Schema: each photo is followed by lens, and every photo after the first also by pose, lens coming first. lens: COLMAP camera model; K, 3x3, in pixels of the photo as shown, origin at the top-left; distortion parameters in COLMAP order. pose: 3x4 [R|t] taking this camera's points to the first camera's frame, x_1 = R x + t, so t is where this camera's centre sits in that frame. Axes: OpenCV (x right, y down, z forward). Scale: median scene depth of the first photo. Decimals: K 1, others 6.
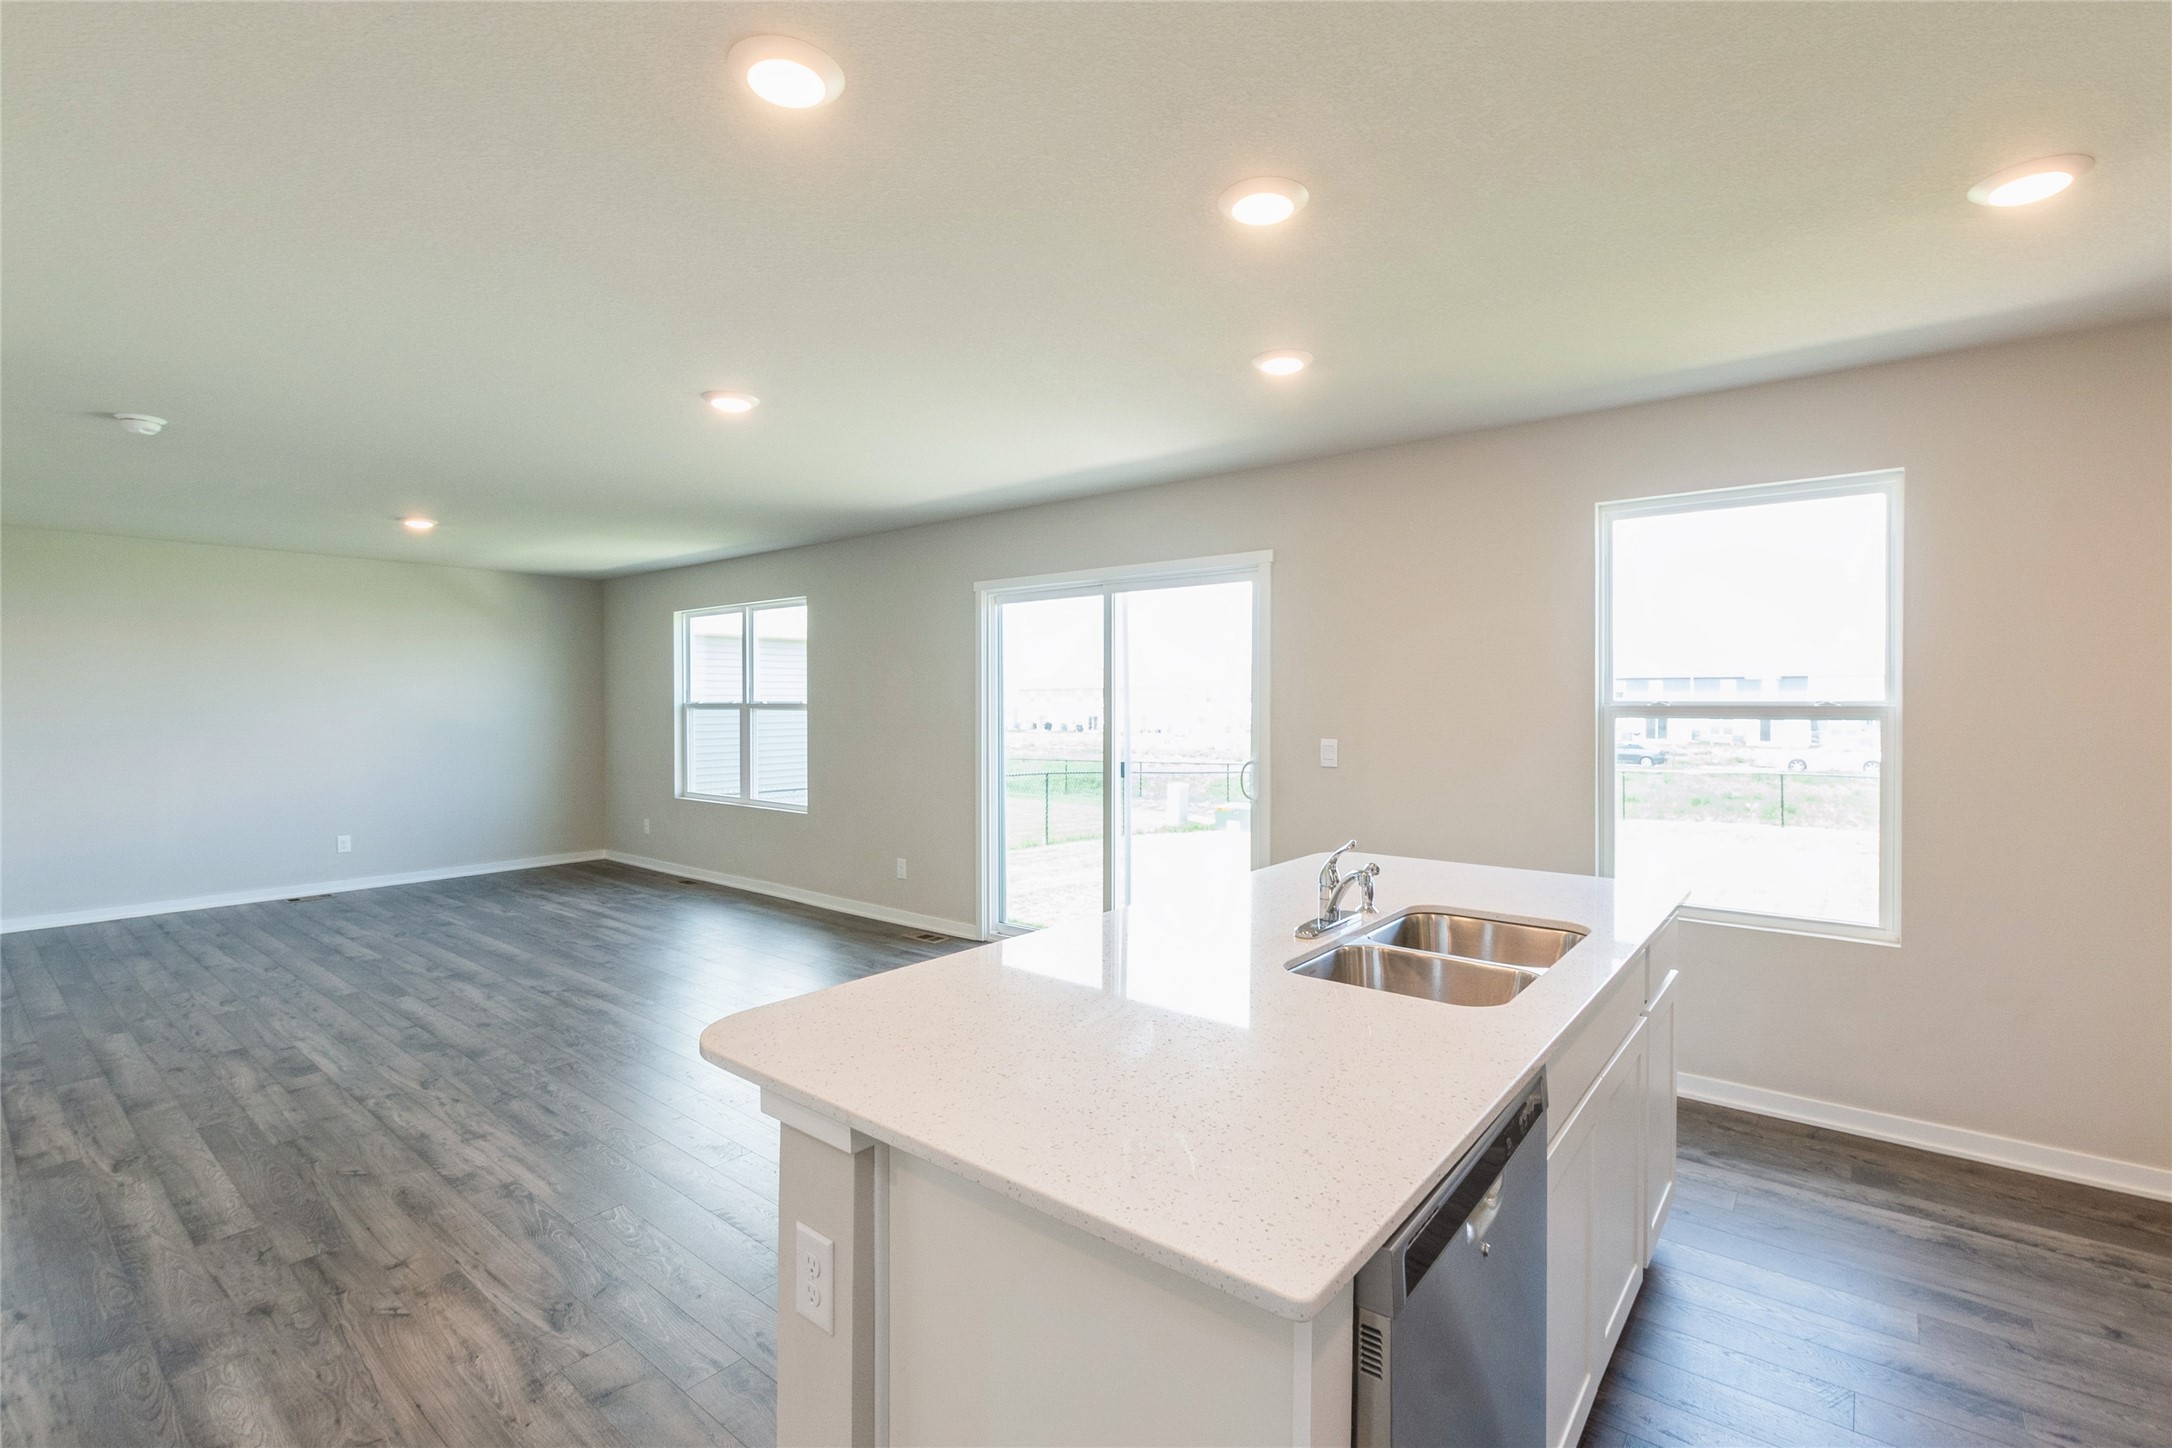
lens RADIAL K [[970.0, 0, 1078.8], [0, 970.0, 699.2], [0, 0, 1]] dist [0.000722, -0.000215]
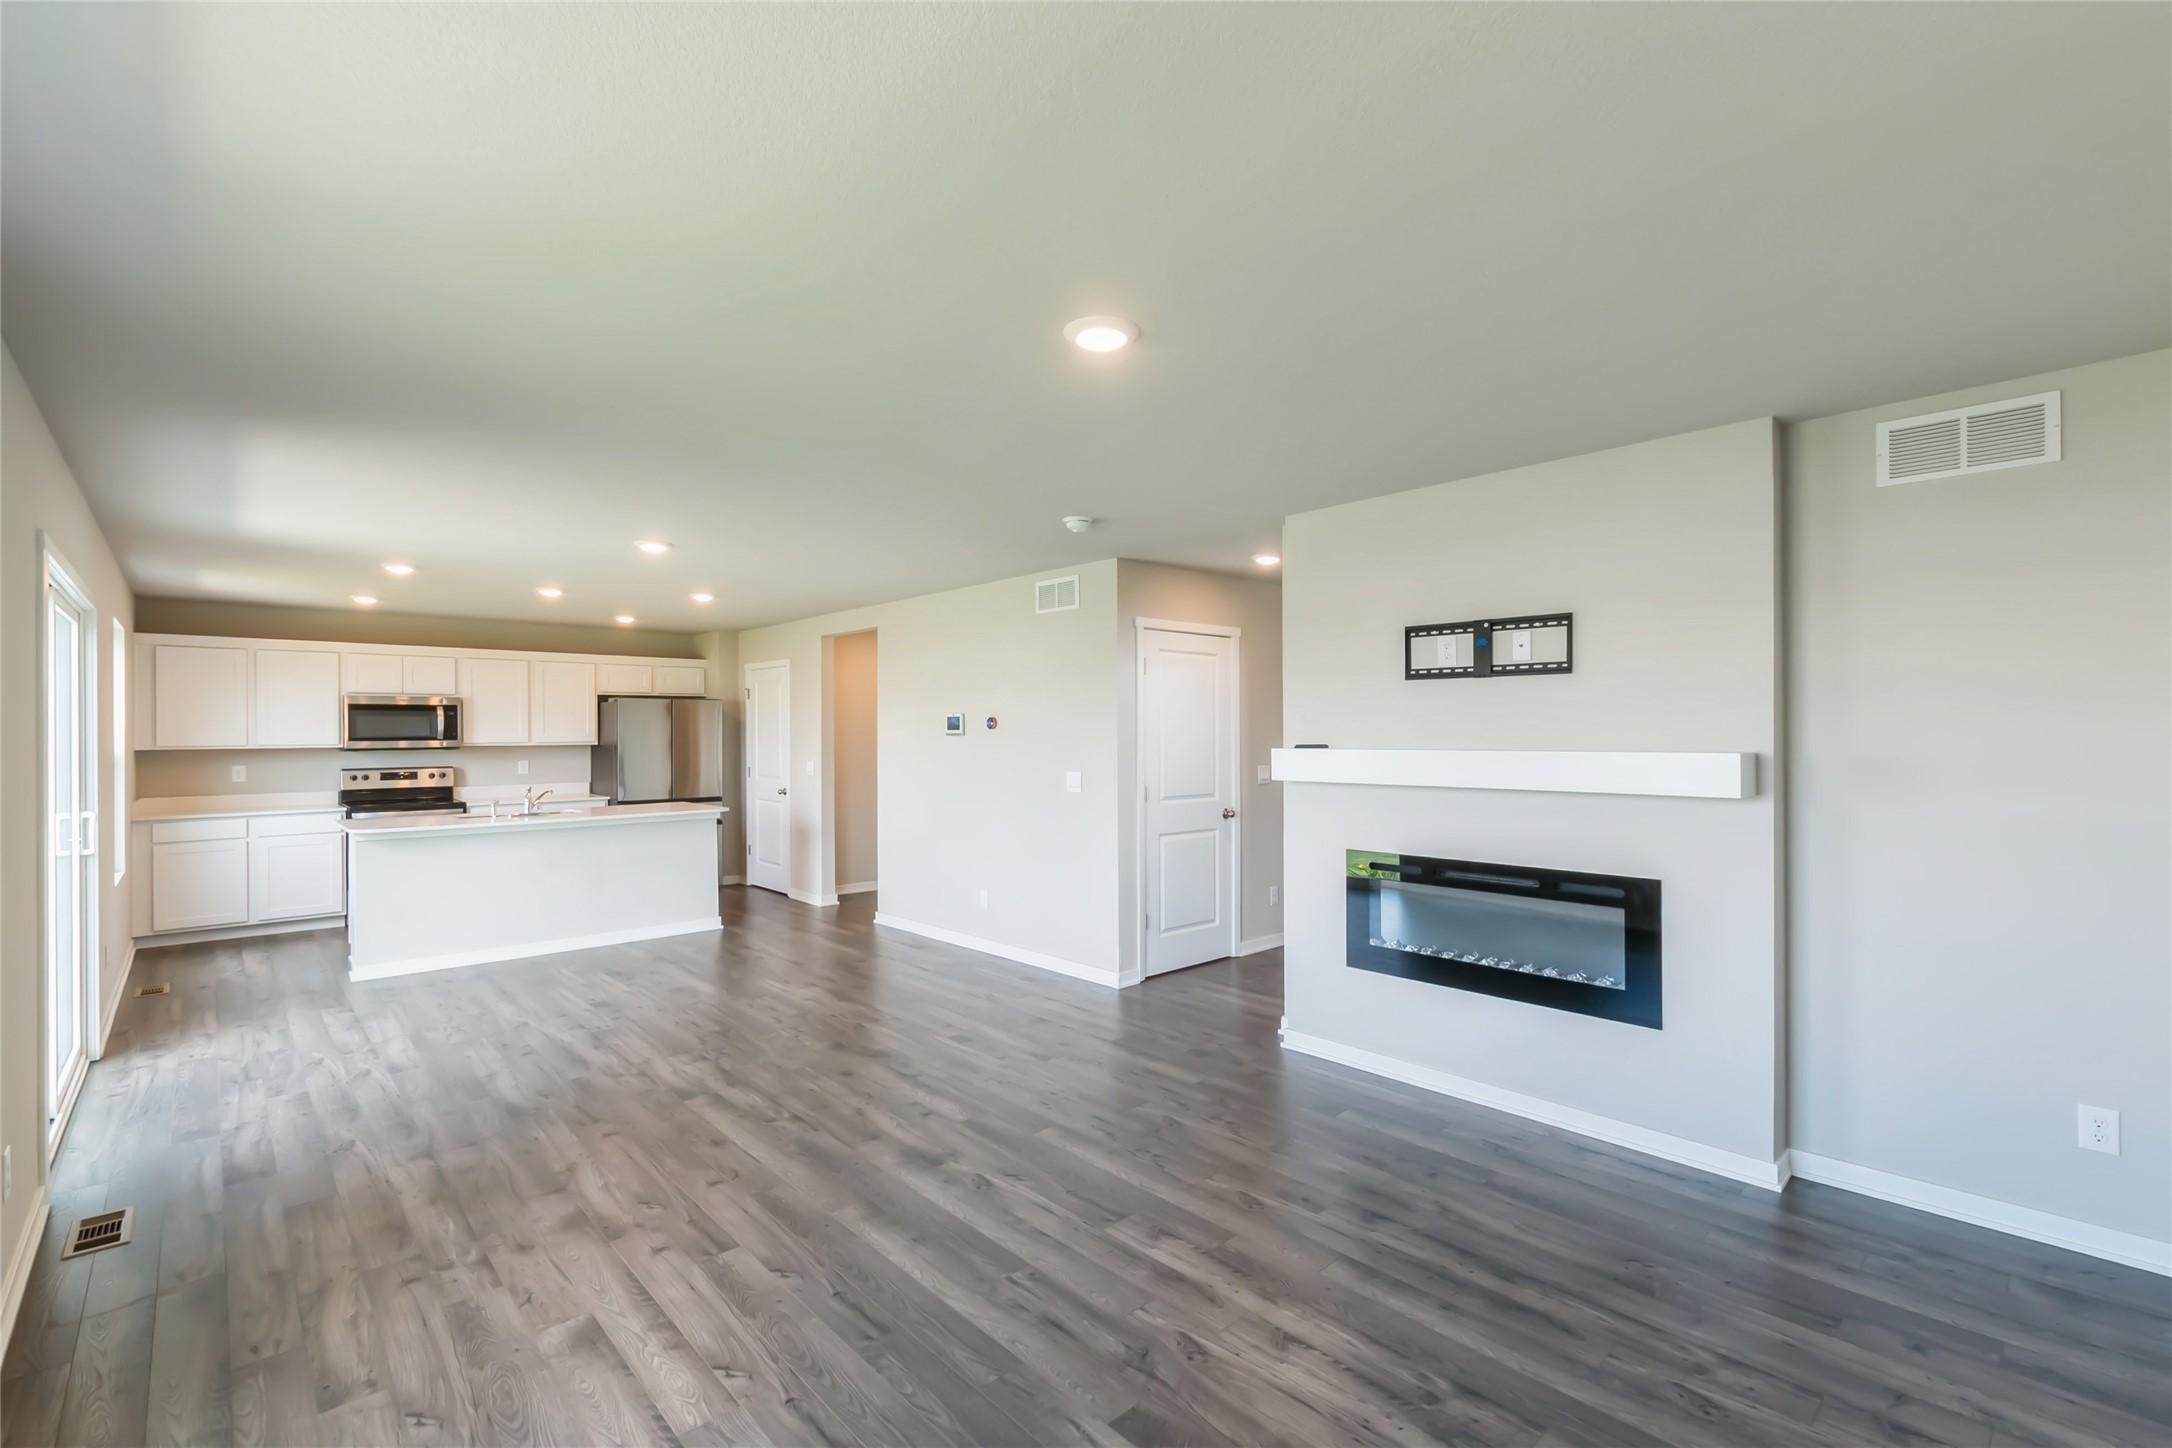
lens RADIAL K [[948.0, 0, 1107.2], [0, 948.0, 731.5], [0, 0, 1]] dist [-0.003816, -0.000366]
pose [[-0.993272, 0.005827, 0.115655, -1.335062], [0.006201, 0.999977, 0.002881, -0.021201], [-0.115635, 0.003579, -0.993285, 2.596647]]
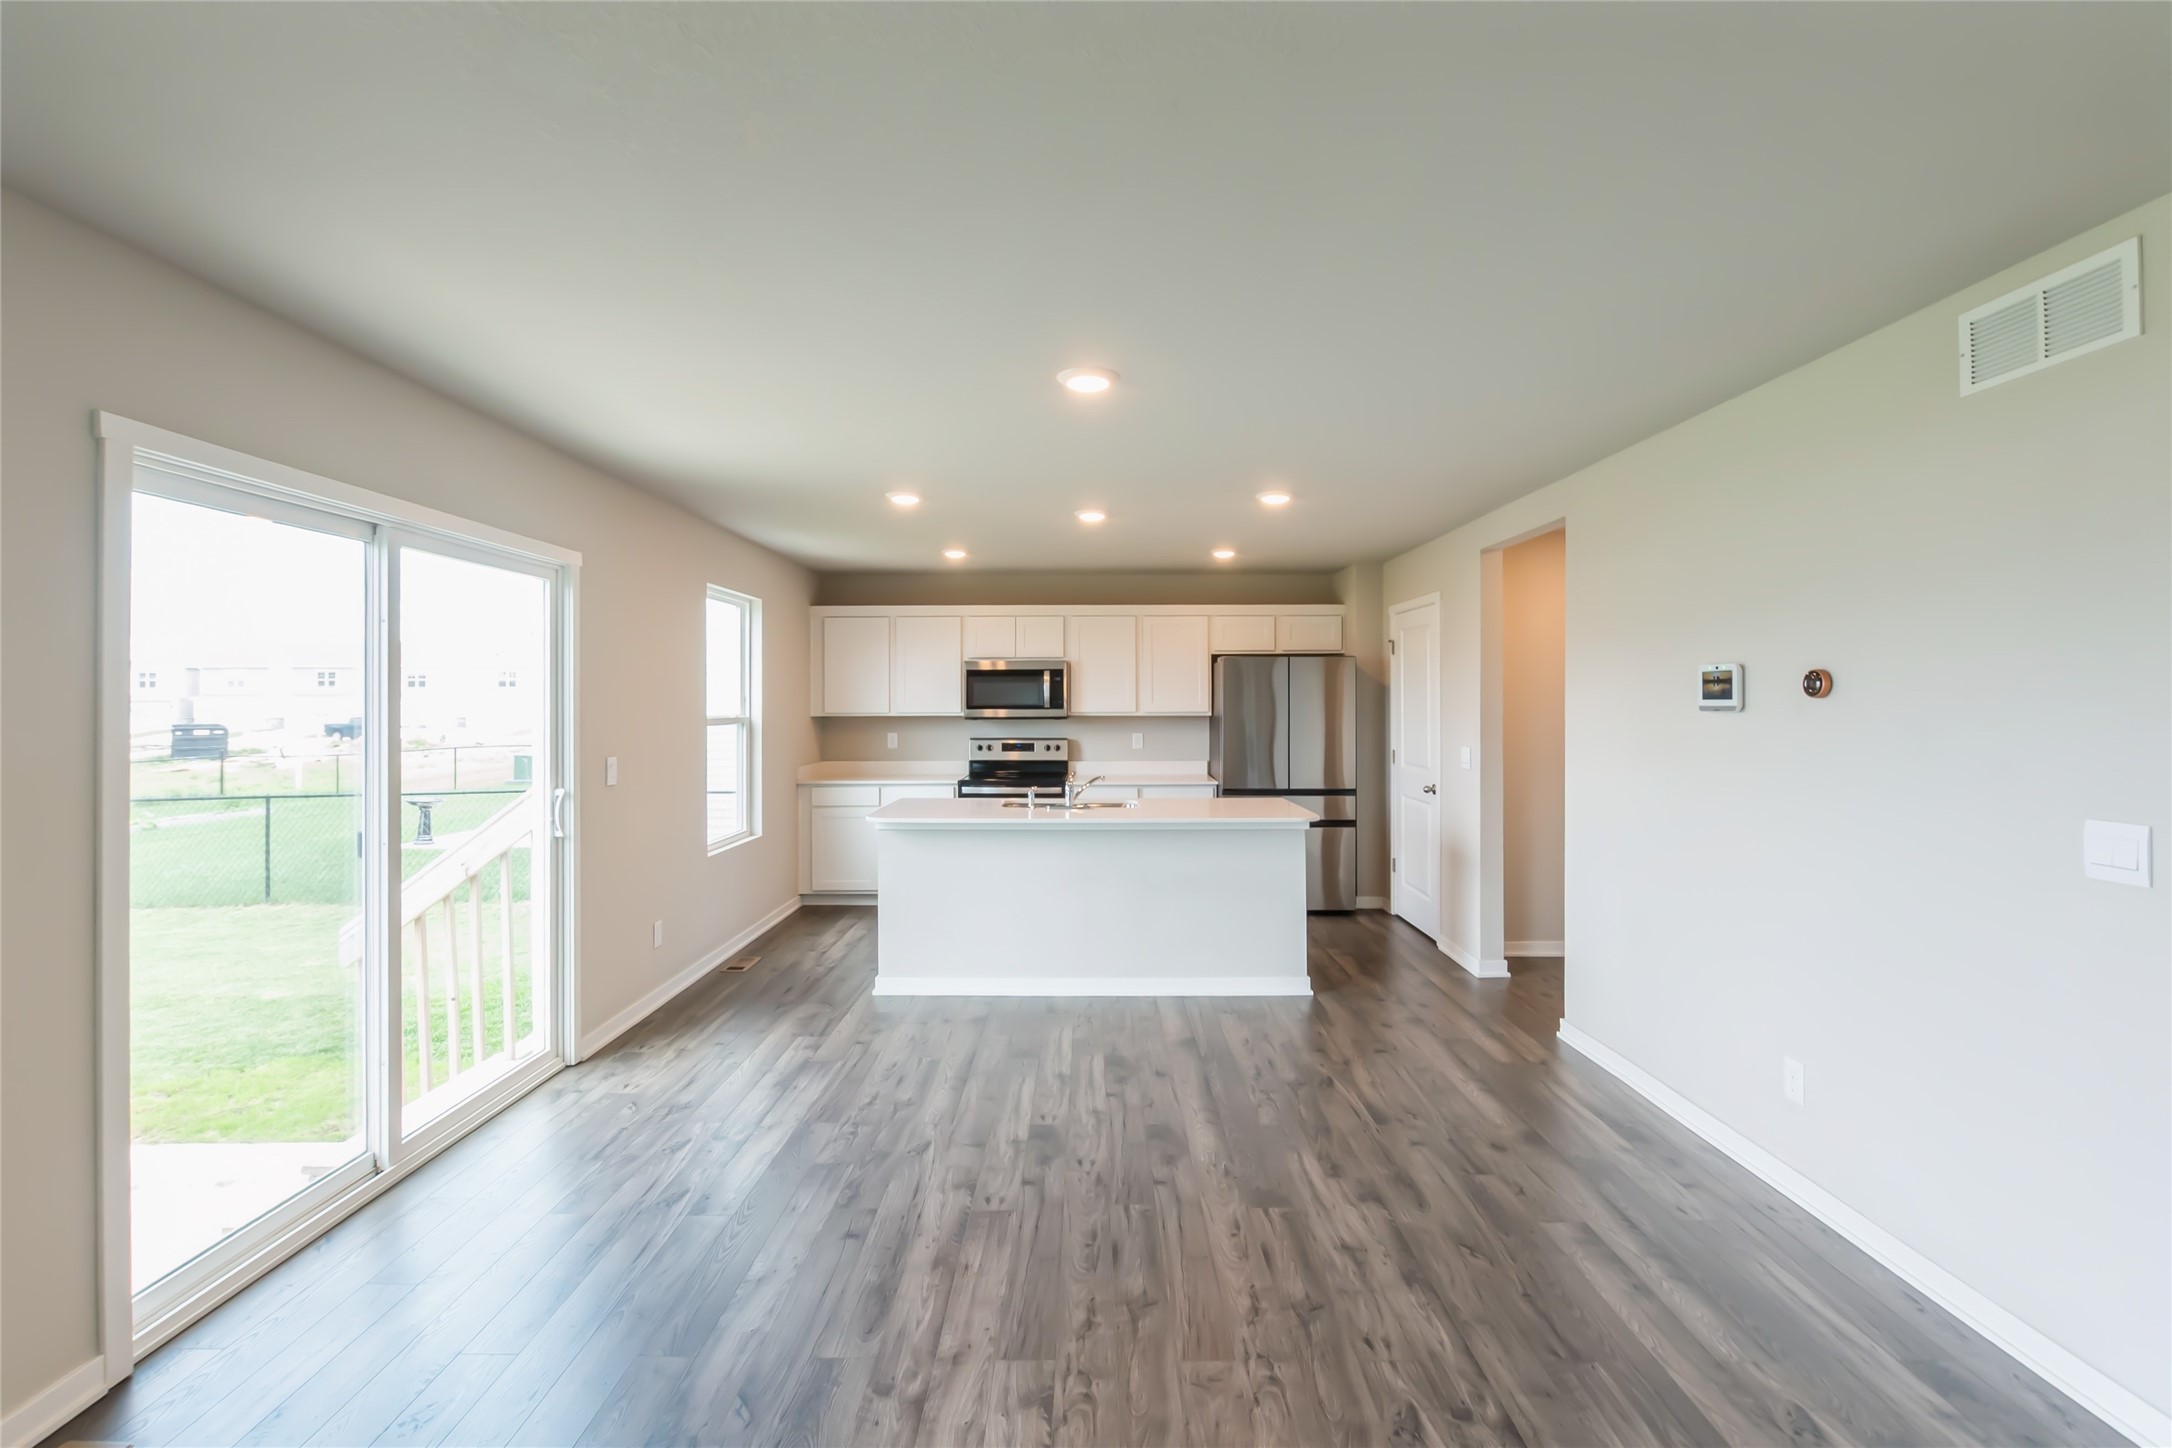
lens RADIAL K [[970.0, 0, 1078.8], [0, 970.0, 699.2], [0, 0, 1]] dist [0.000722, -0.000215]
pose [[-0.630332, 0.003905, 0.776316, -1.121702], [0.004783, 0.999988, -0.001146, -0.022145], [-0.776311, 0.002991, -0.630343, 1.704952]]
